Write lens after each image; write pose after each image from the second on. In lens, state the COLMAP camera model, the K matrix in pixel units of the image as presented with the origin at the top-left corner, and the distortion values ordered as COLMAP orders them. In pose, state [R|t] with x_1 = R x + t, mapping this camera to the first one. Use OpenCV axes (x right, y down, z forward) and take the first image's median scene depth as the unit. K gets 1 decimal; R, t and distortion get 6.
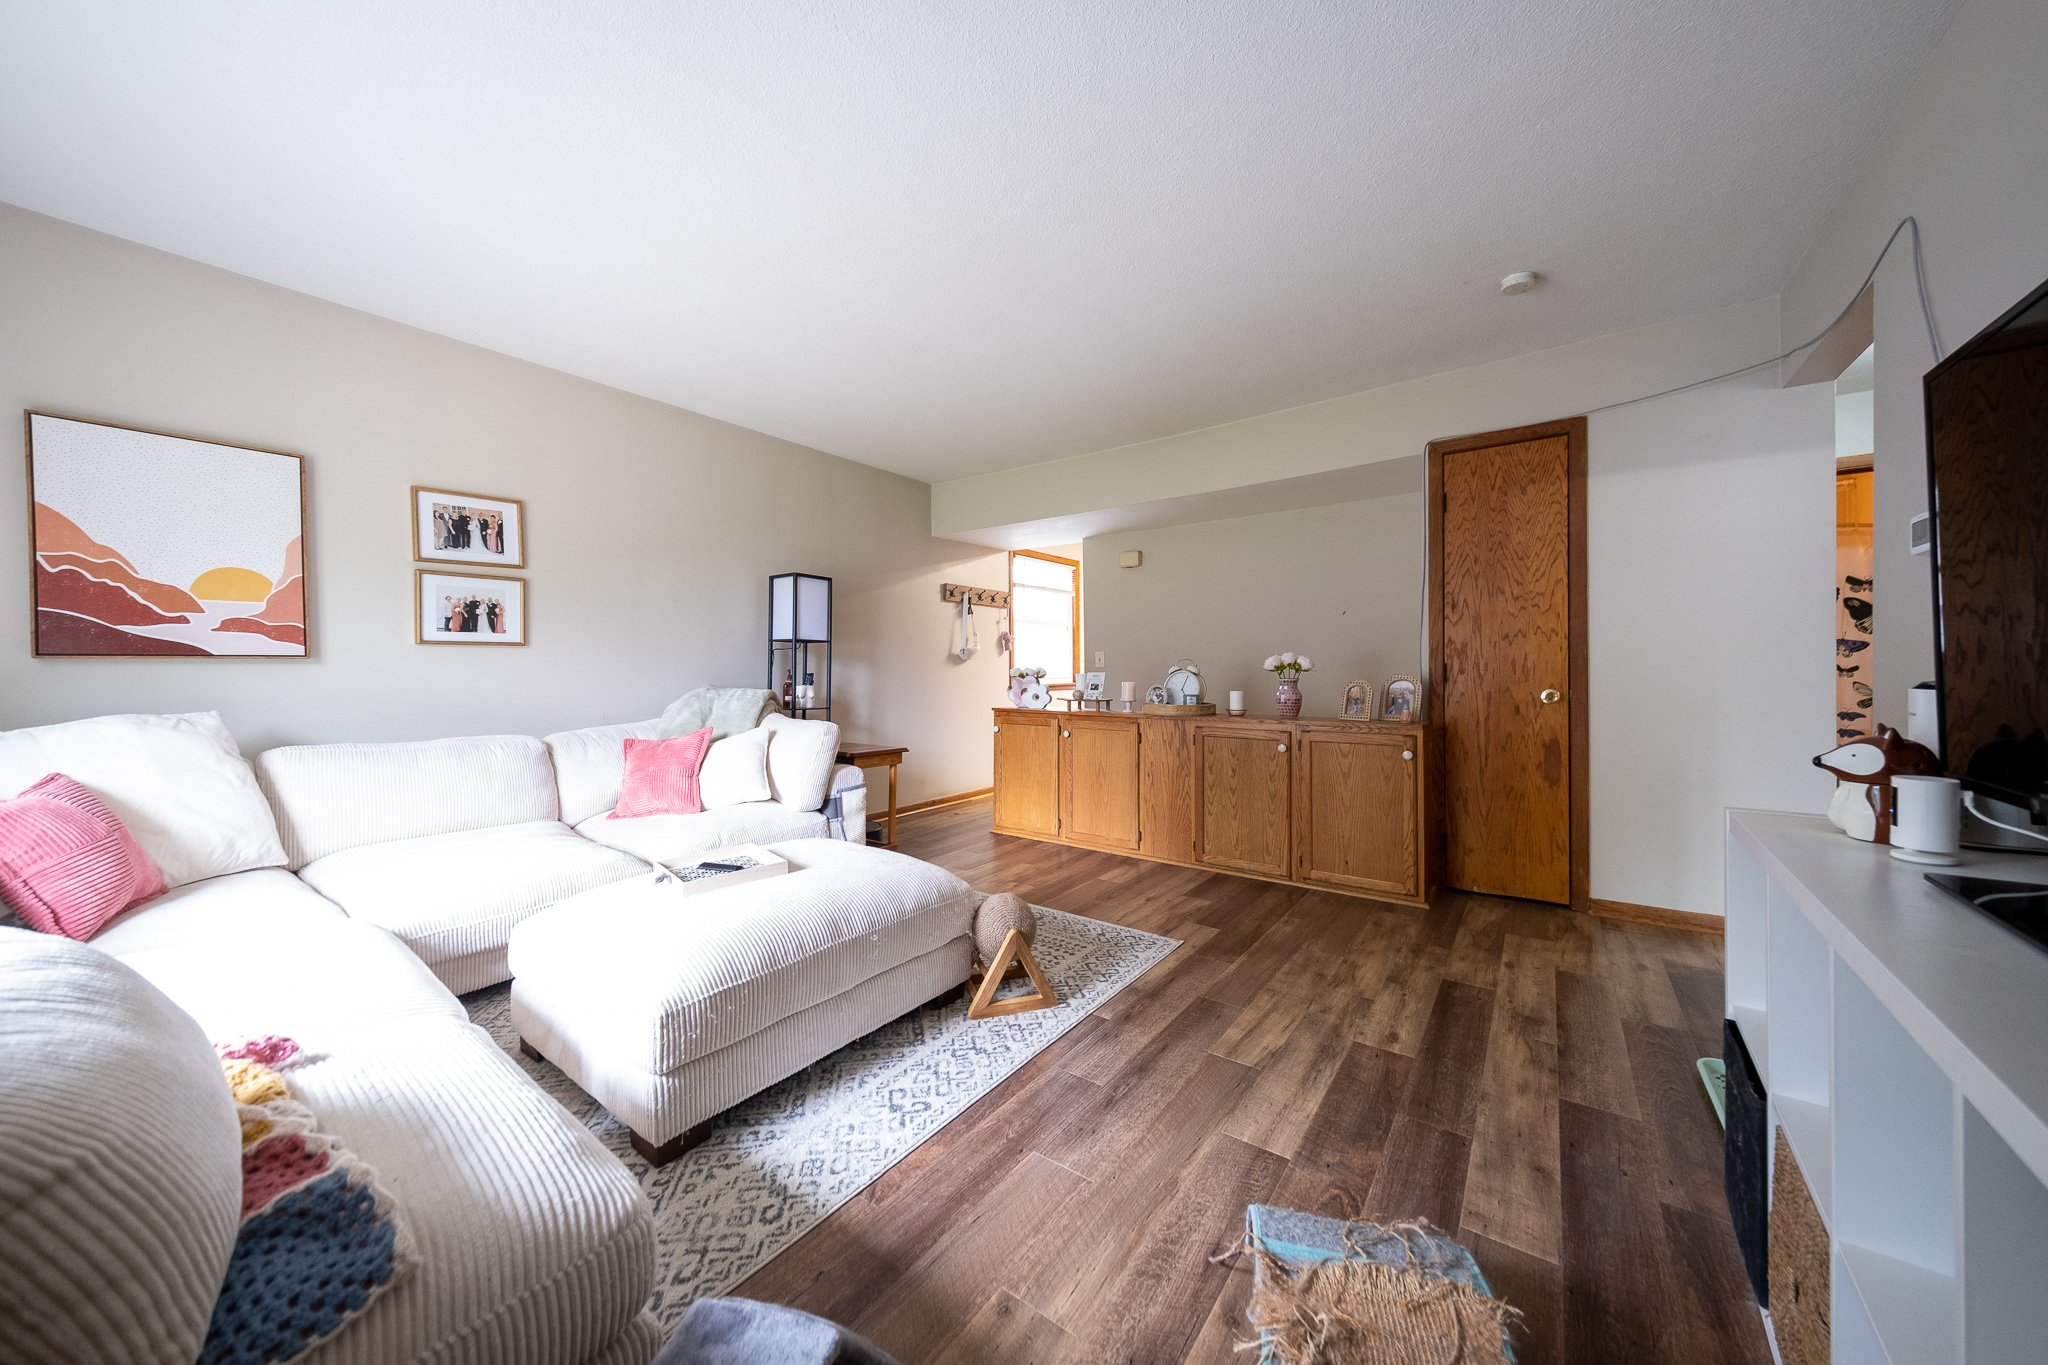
lens RADIAL K [[700.0, 0, 1017.9], [0, 700.0, 671.6], [0, 0, 1]] dist [0.017566, -0.007959]
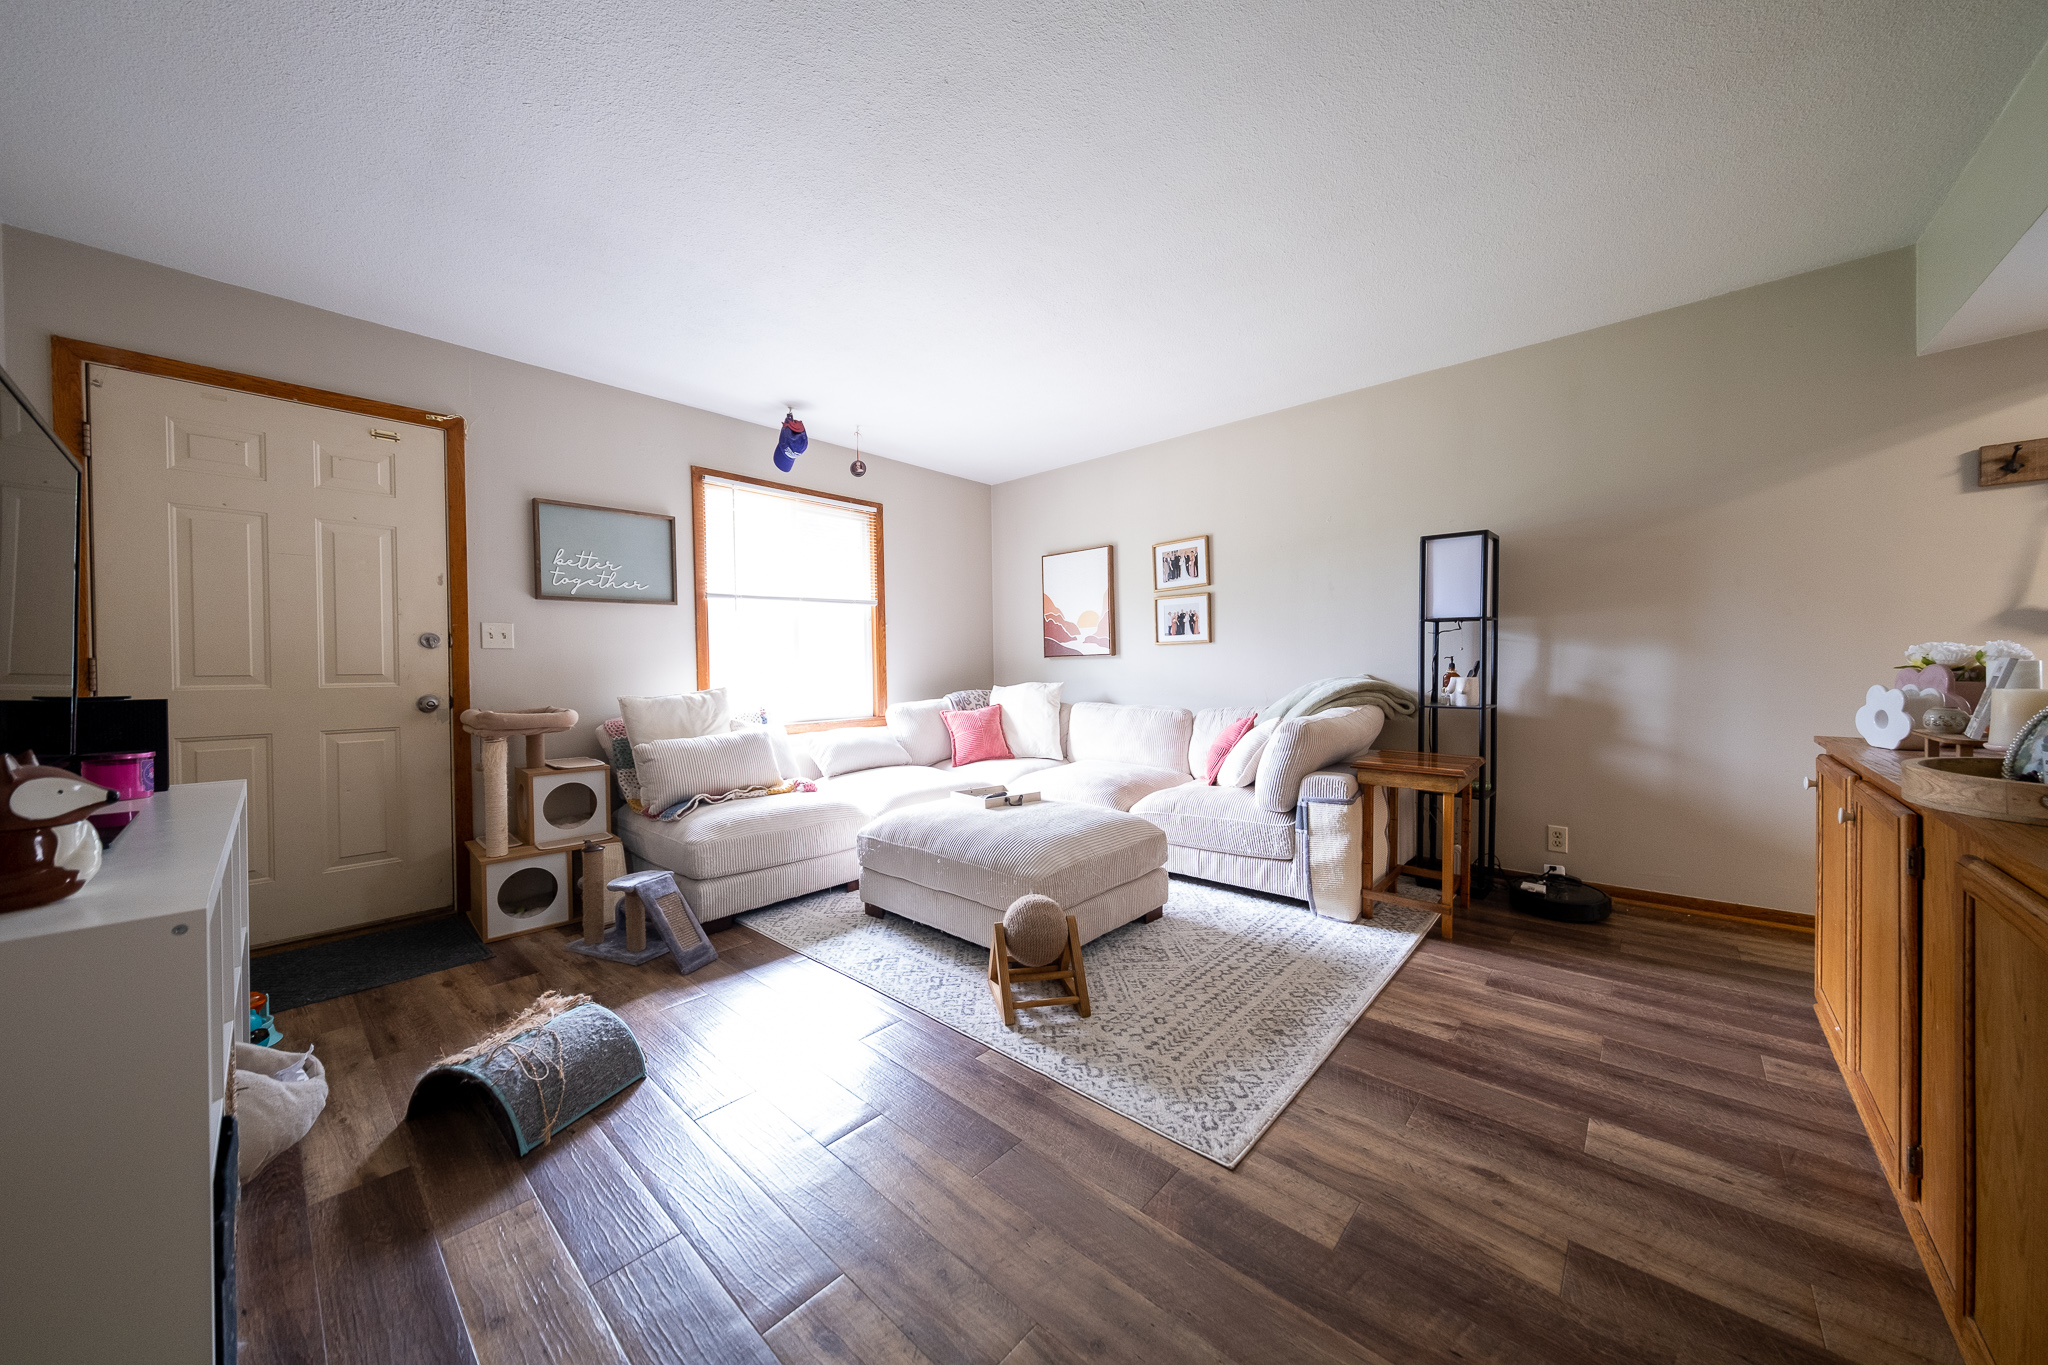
lens RADIAL K [[700.0, 0, 1017.9], [0, 700.0, 671.6], [0, 0, 1]] dist [0.017566, -0.007959]
pose [[-0.099121, 0.012562, -0.994996, 0.759416], [0.011347, 0.999870, 0.011493, -0.000765], [0.995011, -0.010151, -0.099251, 0.871780]]
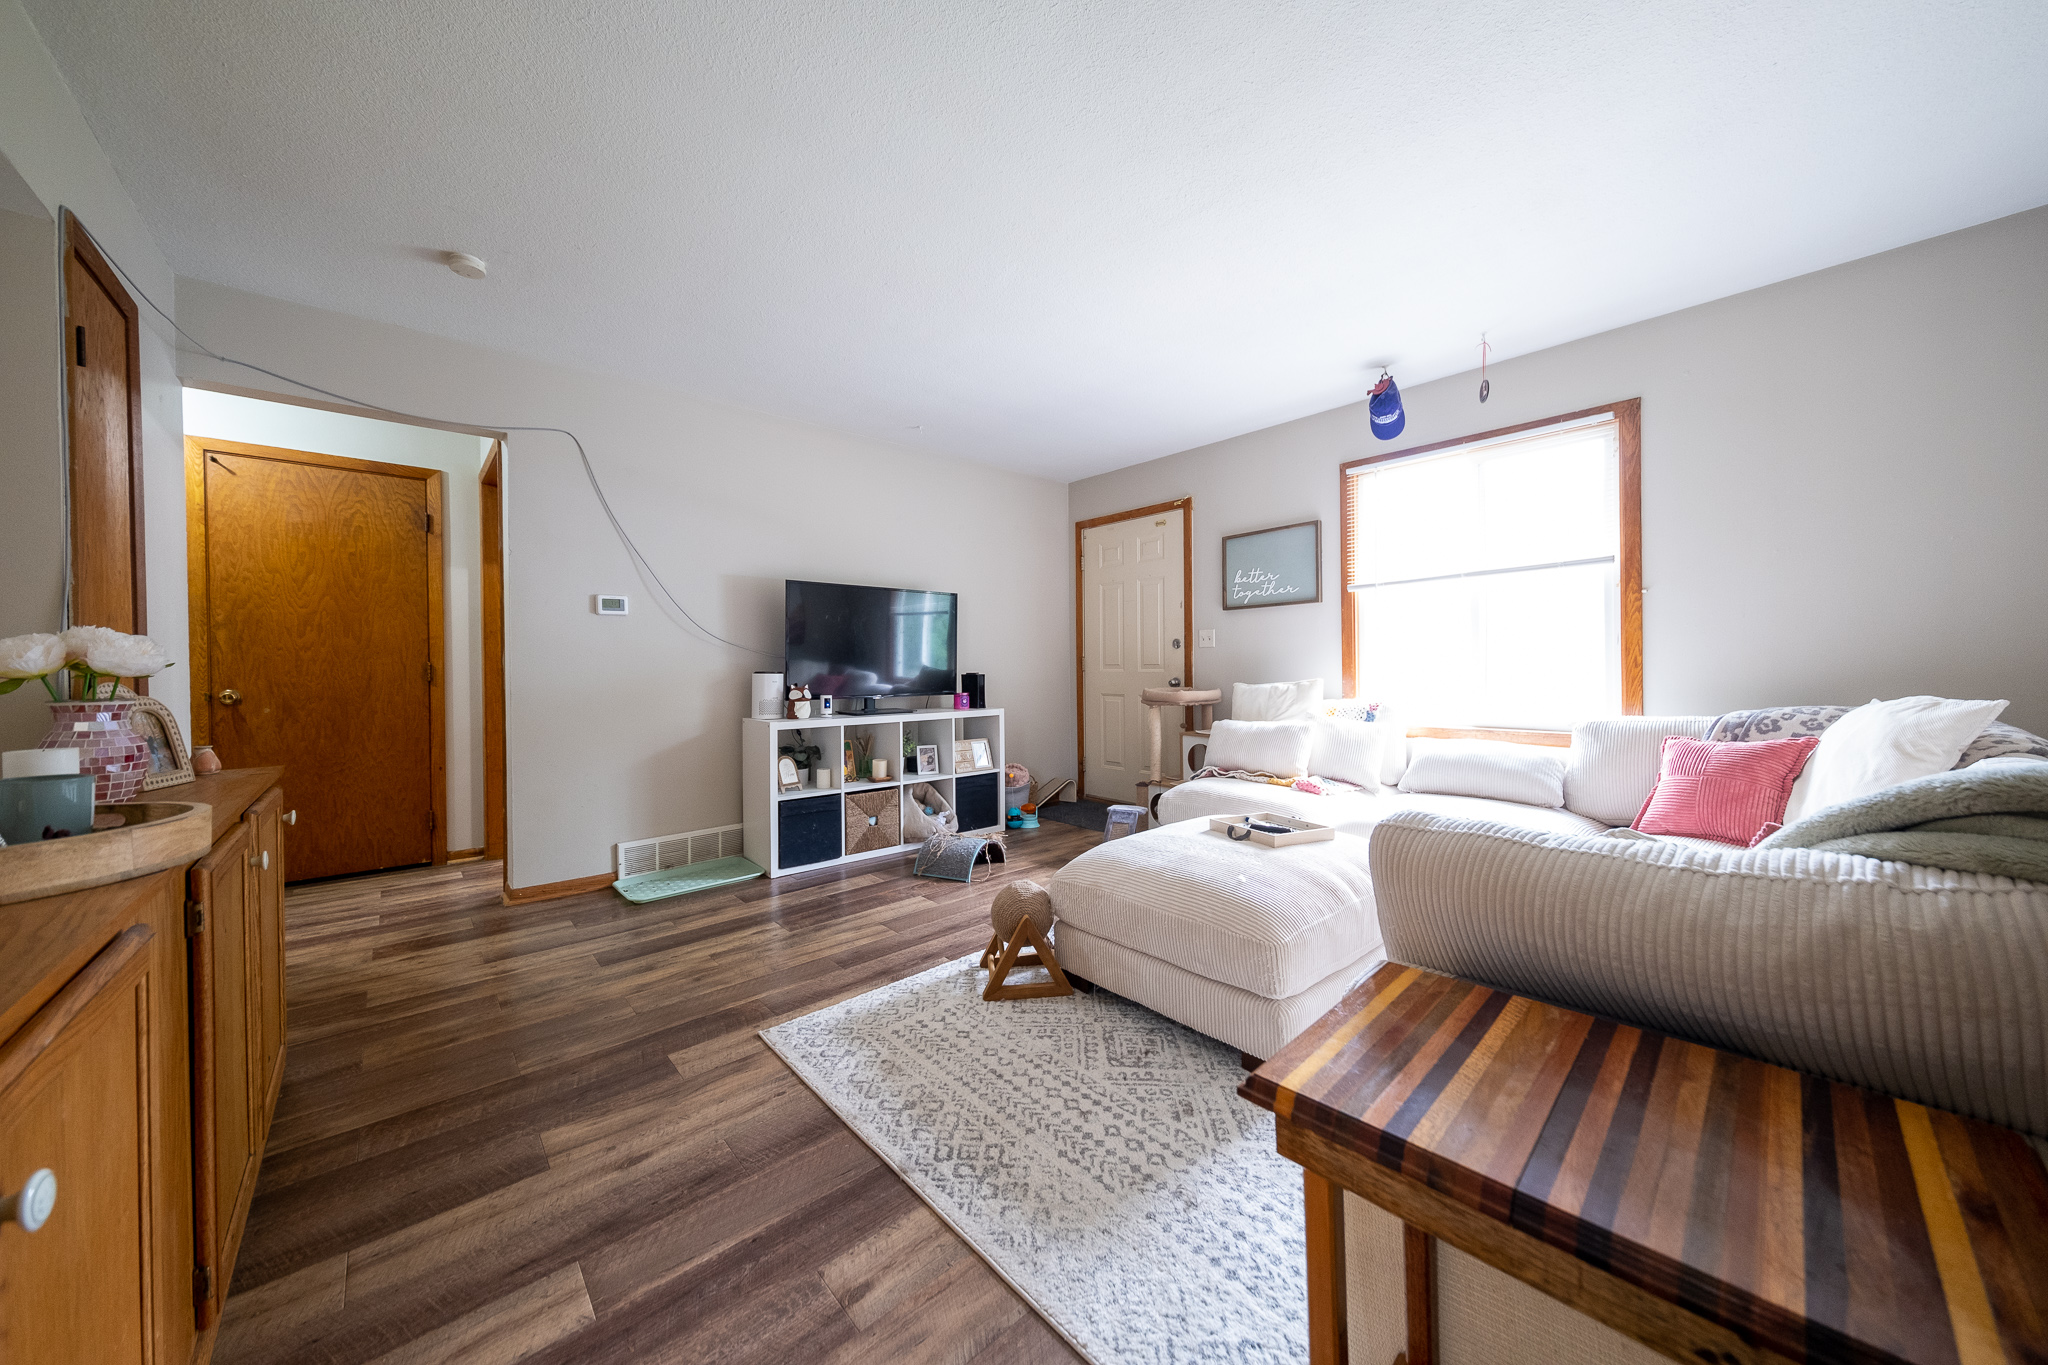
lens RADIAL K [[700.0, 0, 1017.9], [0, 700.0, 671.6], [0, 0, 1]] dist [0.017566, -0.007959]
pose [[-0.978603, 0.013072, 0.205342, -0.185023], [0.015352, 0.999837, 0.009514, 0.000534], [-0.205185, 0.012463, -0.978644, 1.621457]]
